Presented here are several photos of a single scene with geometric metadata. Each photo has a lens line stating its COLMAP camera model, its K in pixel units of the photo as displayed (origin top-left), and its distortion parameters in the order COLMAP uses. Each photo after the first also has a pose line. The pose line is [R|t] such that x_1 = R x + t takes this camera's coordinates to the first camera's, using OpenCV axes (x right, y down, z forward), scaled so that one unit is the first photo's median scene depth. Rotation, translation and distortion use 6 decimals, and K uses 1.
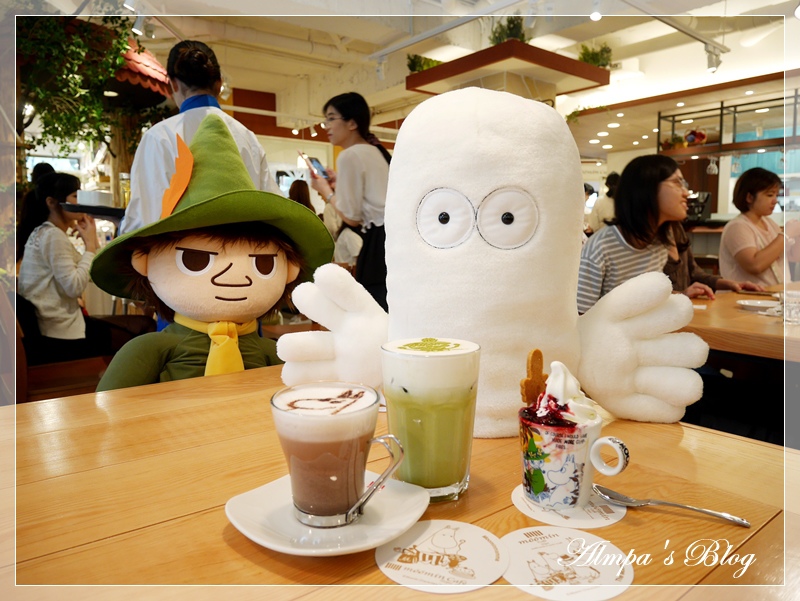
lens RADIAL K [[627.9, 0, 400.5], [0, 627.9, 303.2], [0, 0, 1]] dist [-0.010298, 0.023368]
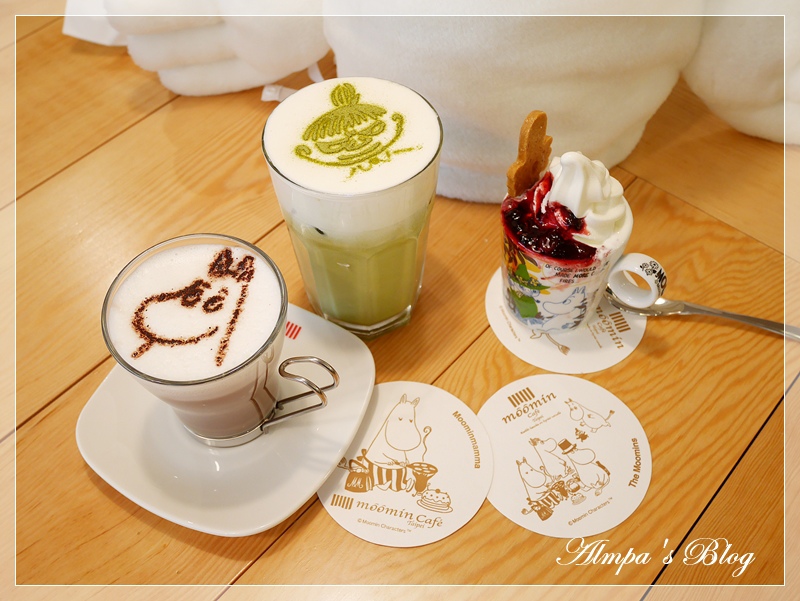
lens RADIAL K [[919.4, 0, 400.8], [0, 919.4, 300.4], [0, 0, 1]] dist [0.058030, 0.000000]
pose [[0.984250, -0.148473, 0.095955, -0.010711], [0.027112, 0.663146, 0.747999, -0.480557], [-0.174690, -0.733616, 0.656727, 0.384474]]
